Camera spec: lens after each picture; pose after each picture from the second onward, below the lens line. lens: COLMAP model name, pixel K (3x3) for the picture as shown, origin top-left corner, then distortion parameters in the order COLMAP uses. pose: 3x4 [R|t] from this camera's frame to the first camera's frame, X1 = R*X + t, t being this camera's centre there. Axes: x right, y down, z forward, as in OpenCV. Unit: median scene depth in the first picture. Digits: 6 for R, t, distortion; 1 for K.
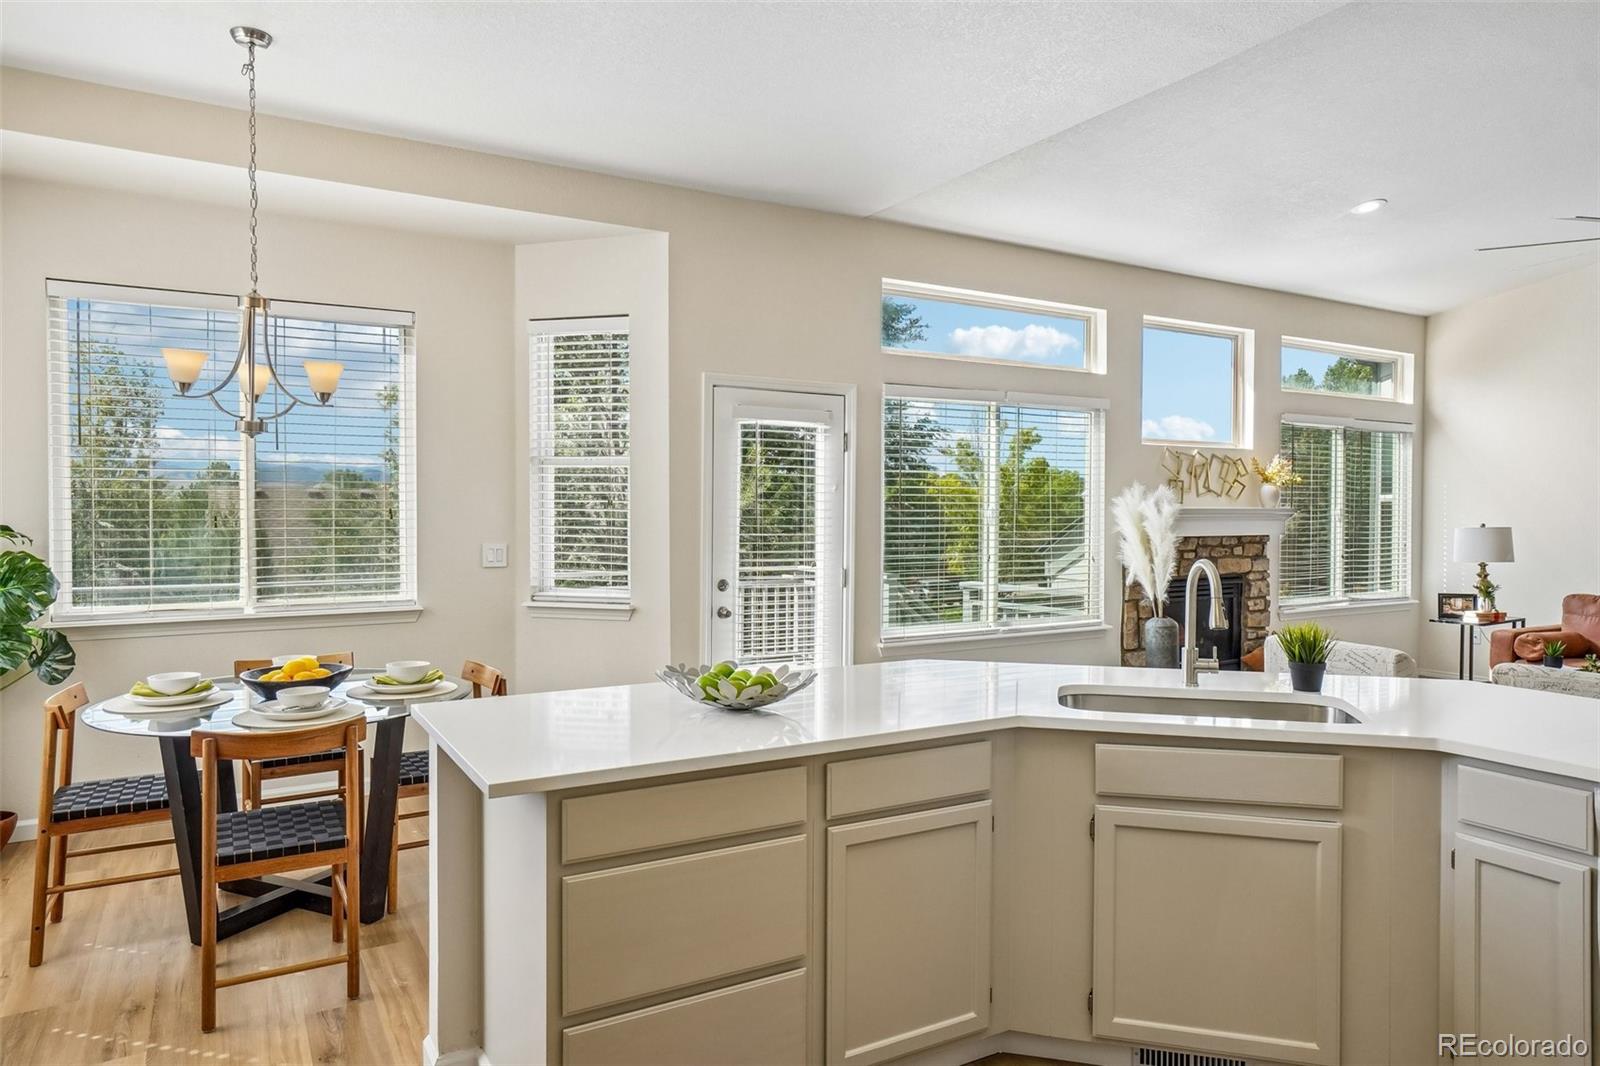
lens RADIAL K [[987.7, 0, 800.0], [0, 987.7, 533.0], [0, 0, 1]] dist [0.020238, 0.001970]
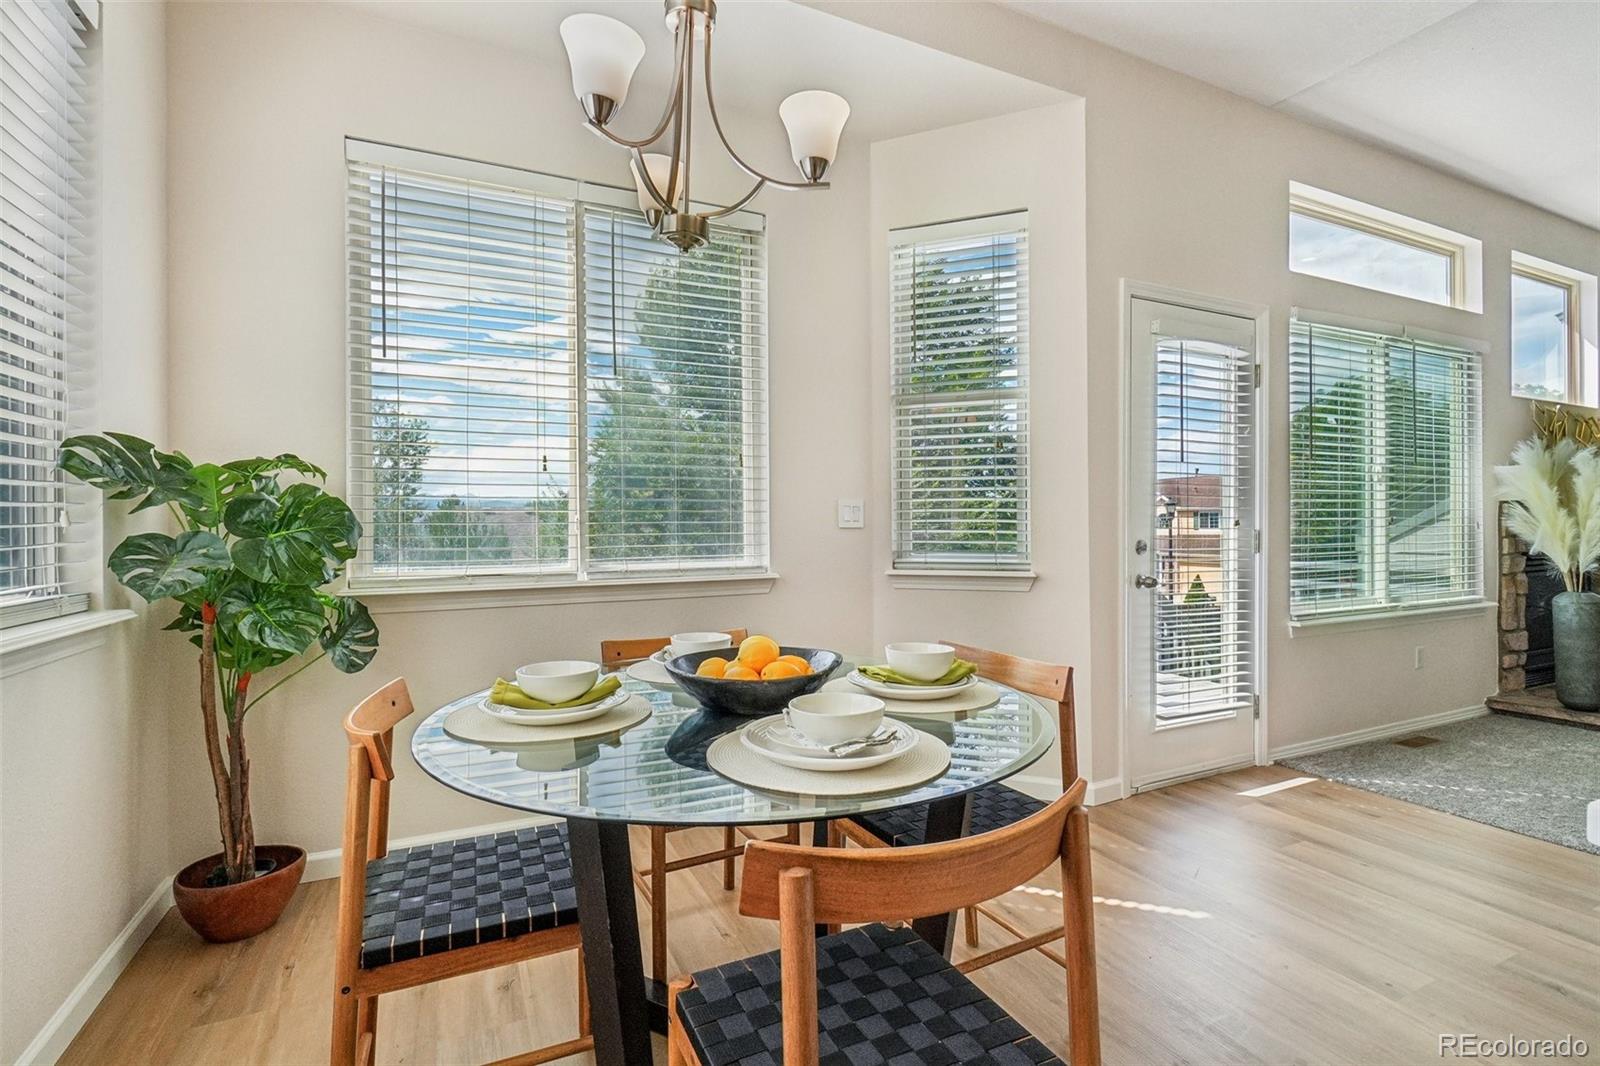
lens RADIAL K [[714.9, 0, 800.0], [0, 714.9, 533.0], [0, 0, 1]] dist [0.000630, 0.000254]
pose [[0.997541, -0.008361, -0.069585, -0.246028], [0.006955, 0.999767, -0.020426, 0.040232], [0.069740, 0.019892, 0.997367, 0.321211]]
